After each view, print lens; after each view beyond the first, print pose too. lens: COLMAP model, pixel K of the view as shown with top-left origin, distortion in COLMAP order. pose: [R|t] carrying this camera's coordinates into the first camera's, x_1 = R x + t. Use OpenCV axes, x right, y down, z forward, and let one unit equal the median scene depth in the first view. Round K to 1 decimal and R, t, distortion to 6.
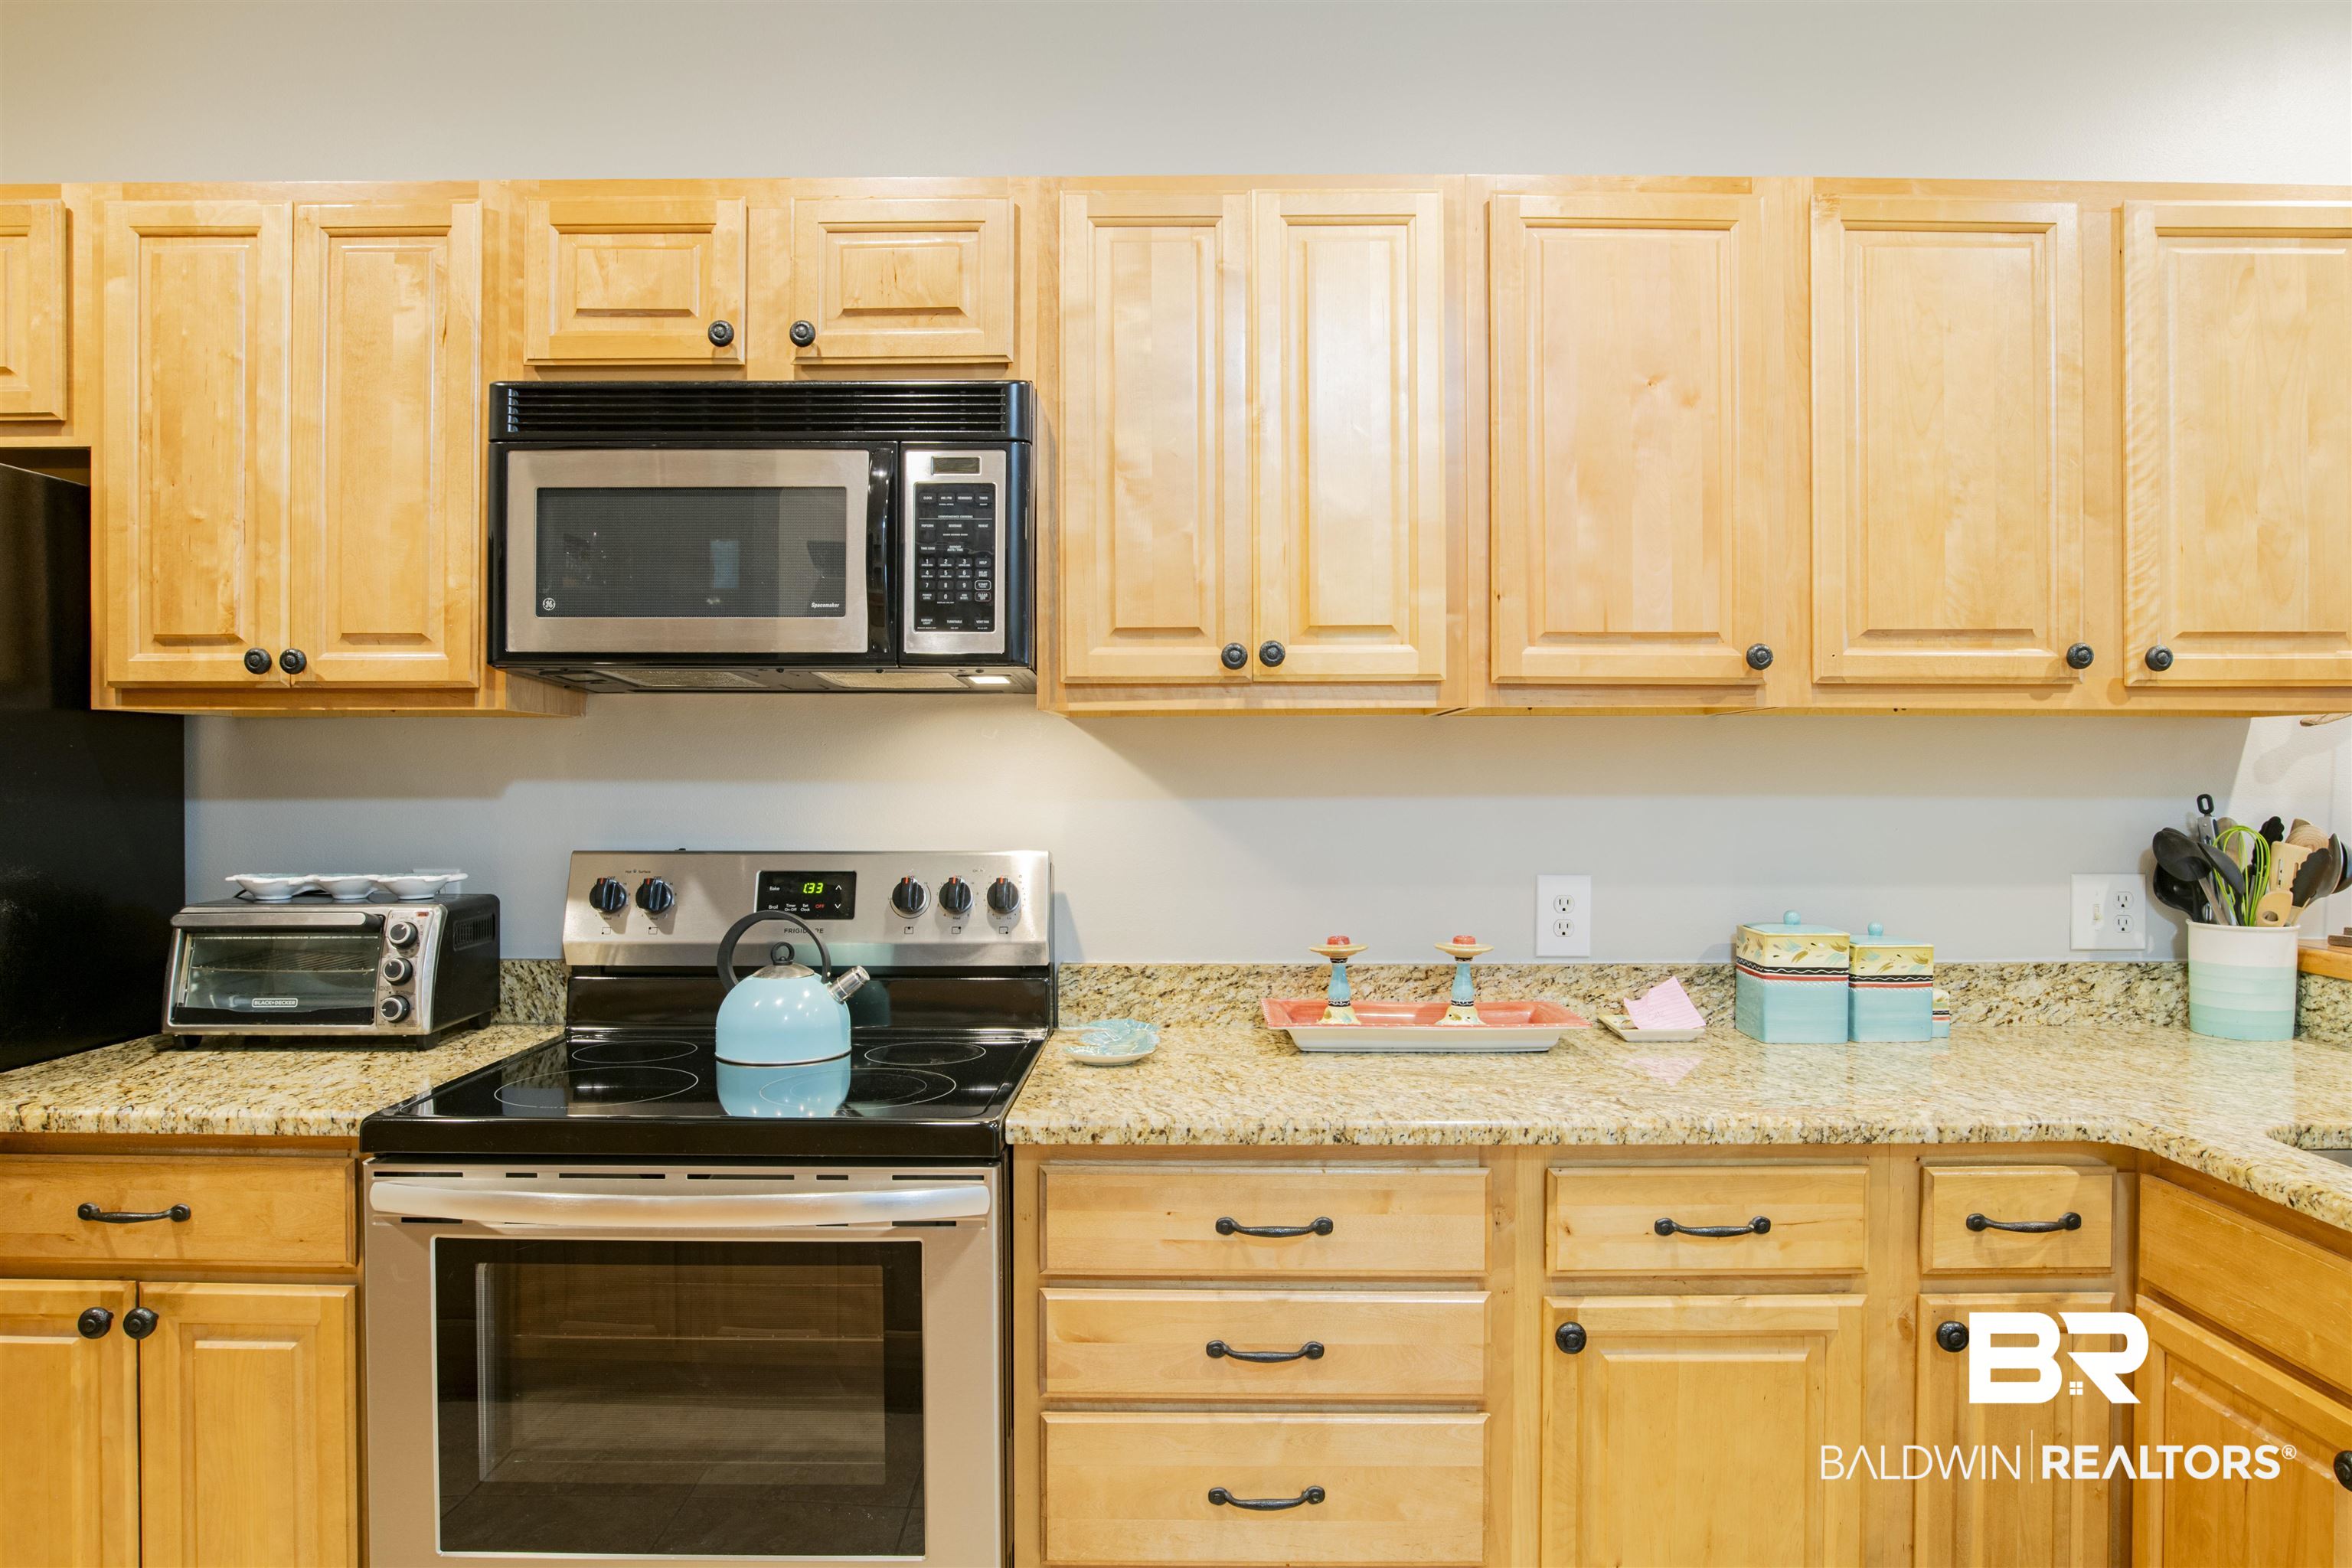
lens RADIAL K [[1500.4, 0, 1180.1], [0, 1500.4, 774.1], [0, 0, 1]] dist [-0.052682, 0.033641]
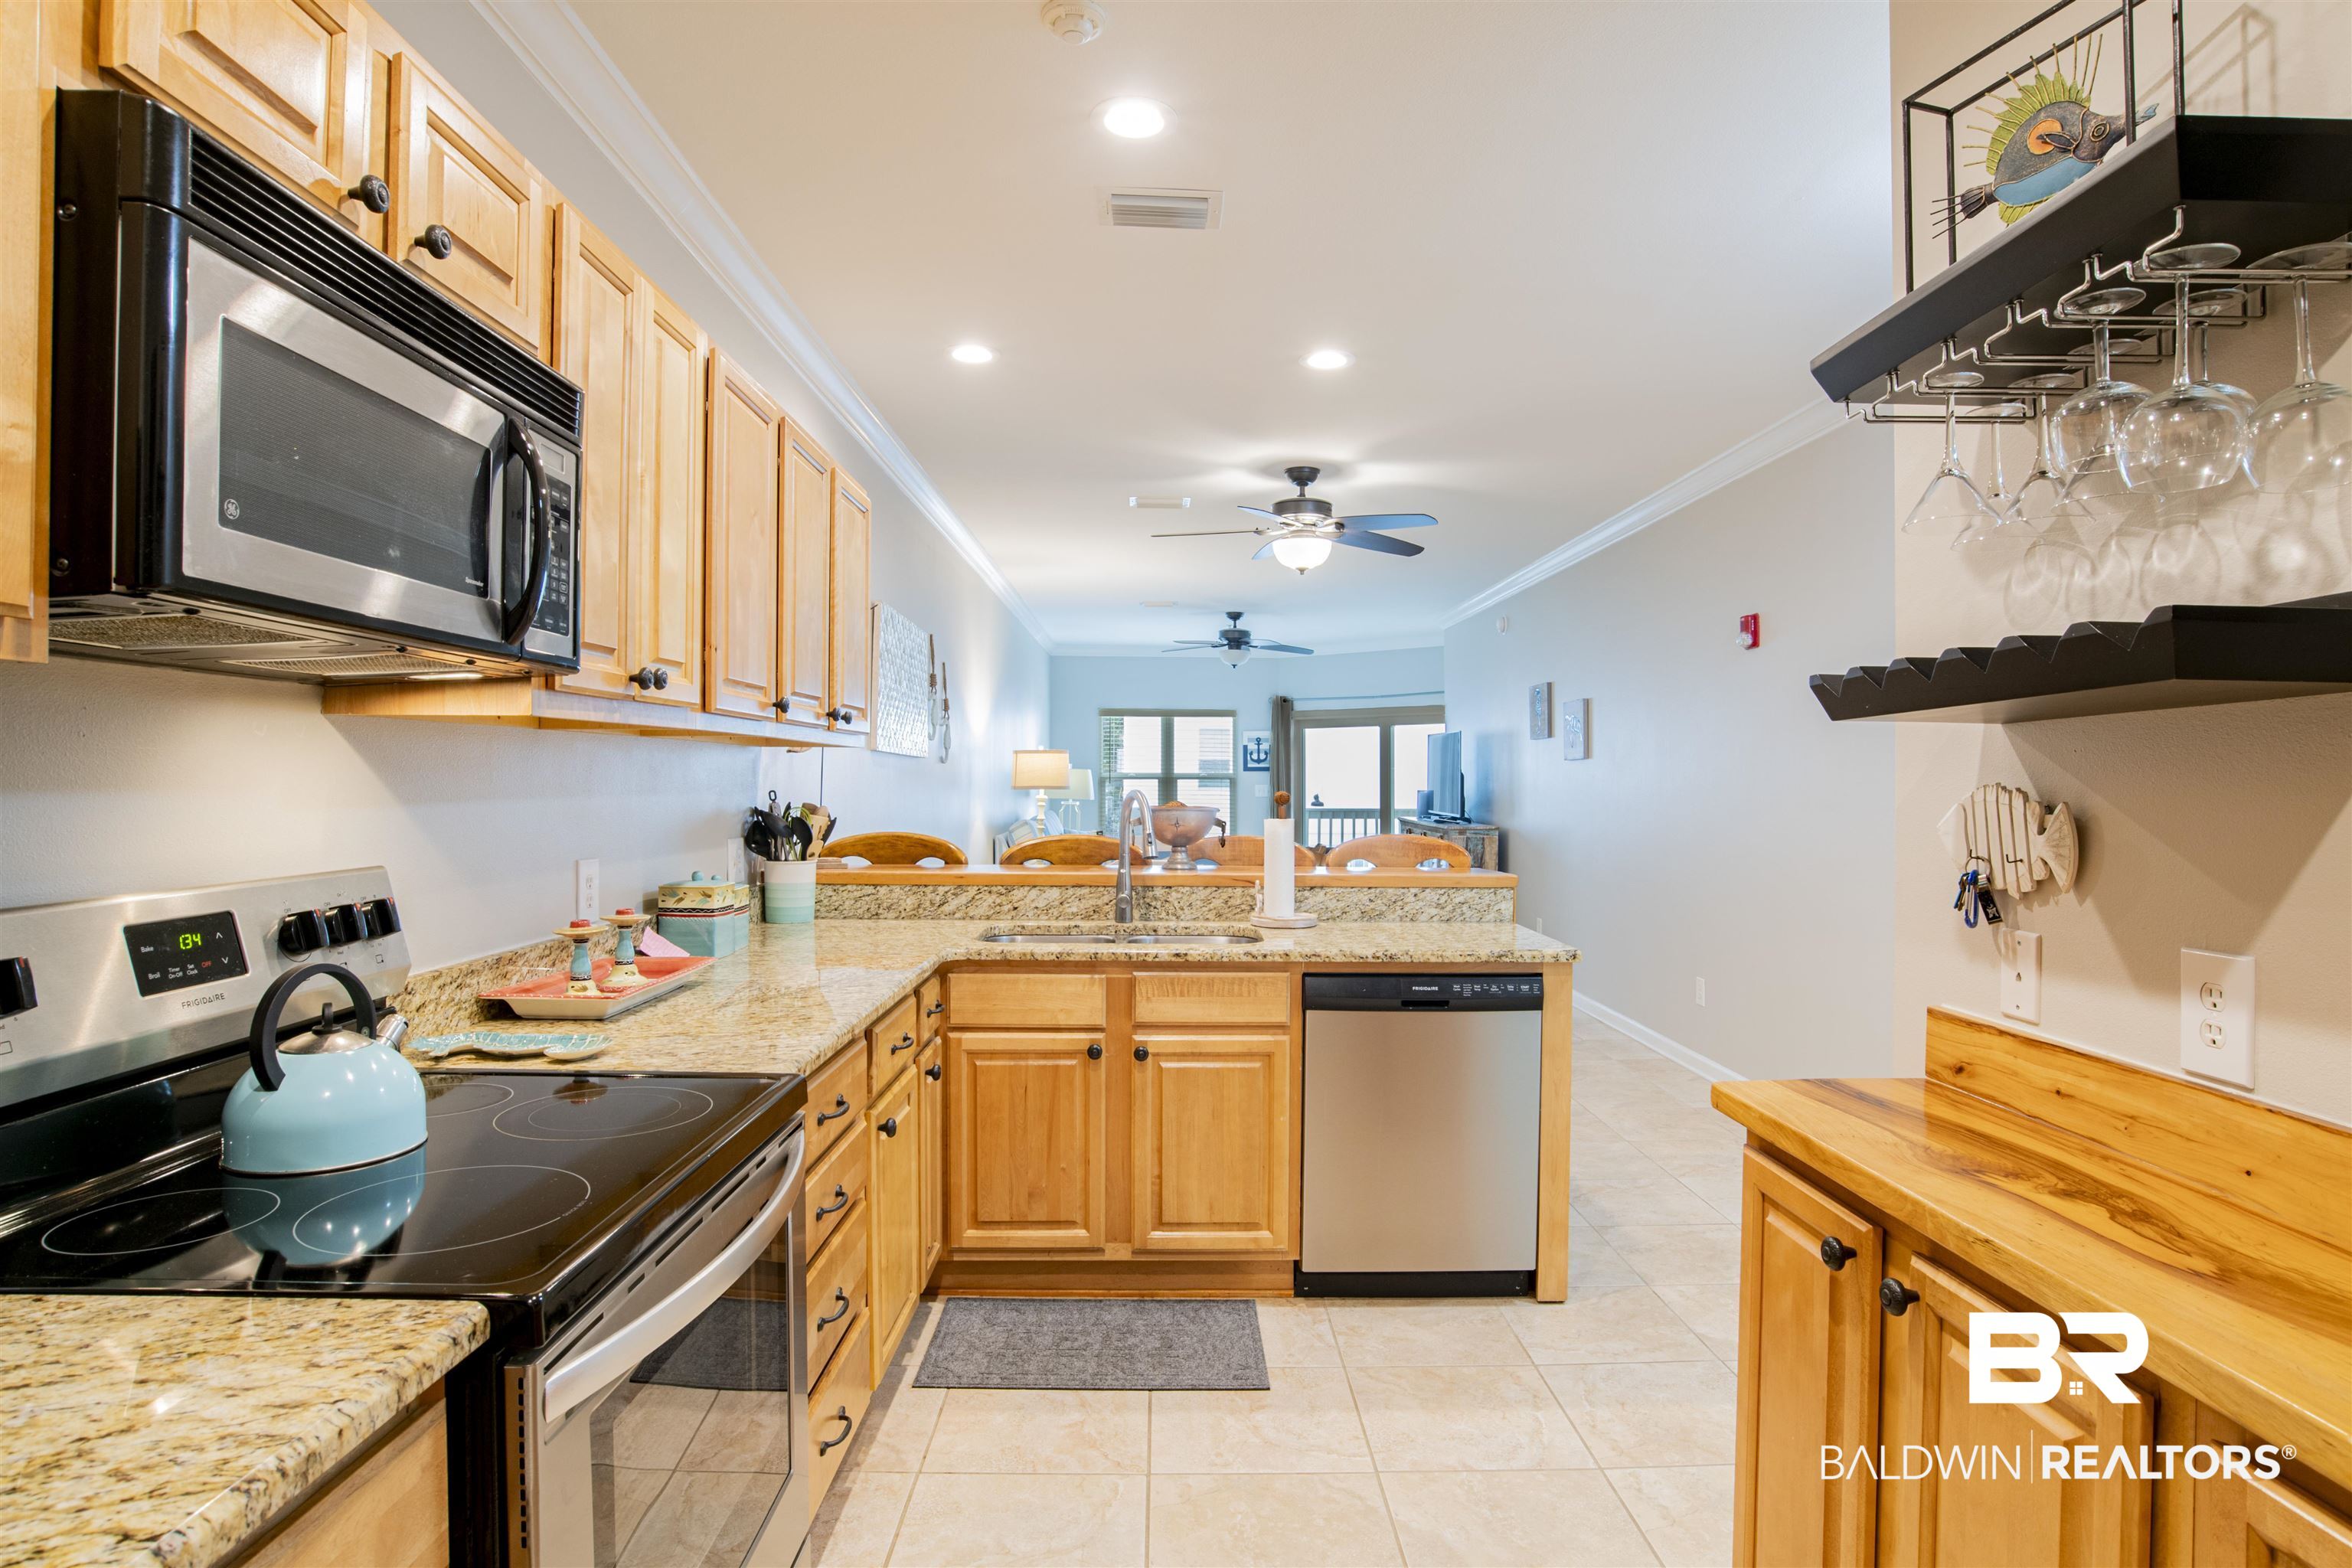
lens RADIAL K [[1247.2, 0, 1165.9], [0, 1247.2, 779.0], [0, 0, 1]] dist [0.000151, 0.000213]
pose [[-0.005286, -0.000921, 0.999986, -0.927512], [0.001450, 0.999999, 0.000929, -0.000706], [-0.999985, 0.001455, -0.005284, 0.595820]]
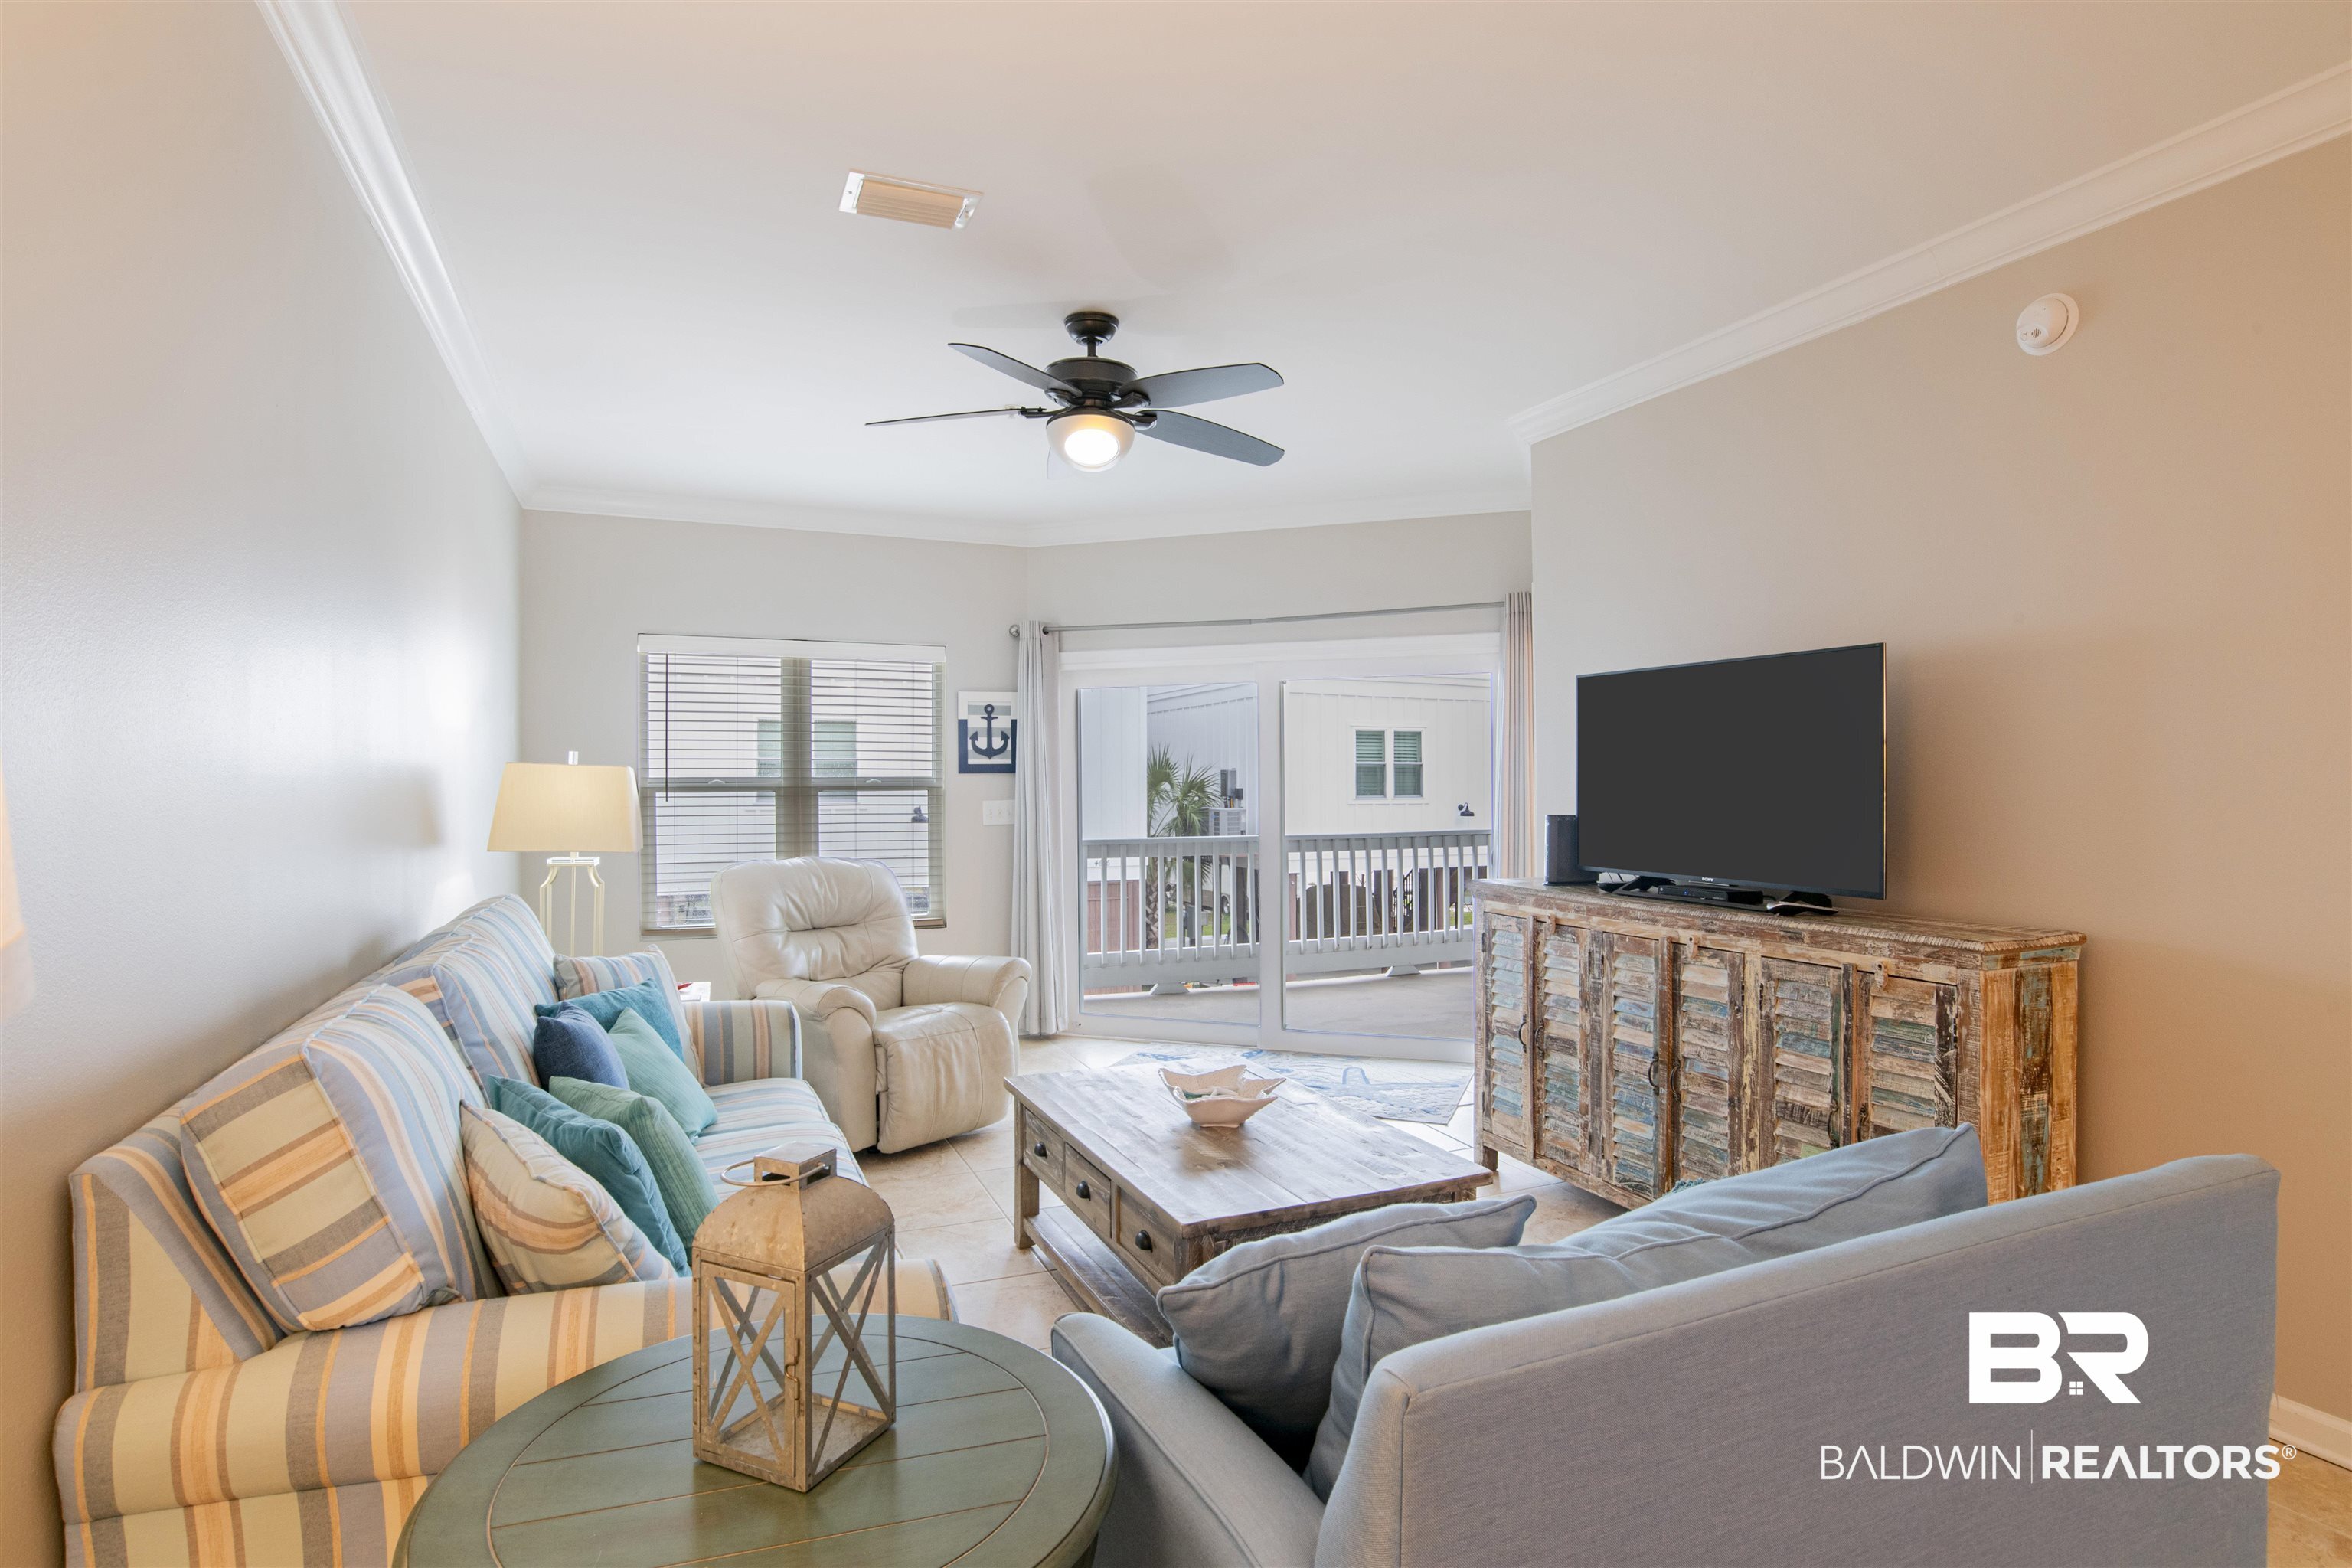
lens RADIAL K [[1197.9, 0, 1176.0], [0, 1197.9, 784.0], [0, 0, 1]] dist [-0.052691, 0.019806]
pose [[-0.400209, 0.002312, 0.916421, 2.445330], [0.009065, 0.999958, 0.001436, -0.007043], [-0.916379, 0.008882, -0.400213, 0.855207]]
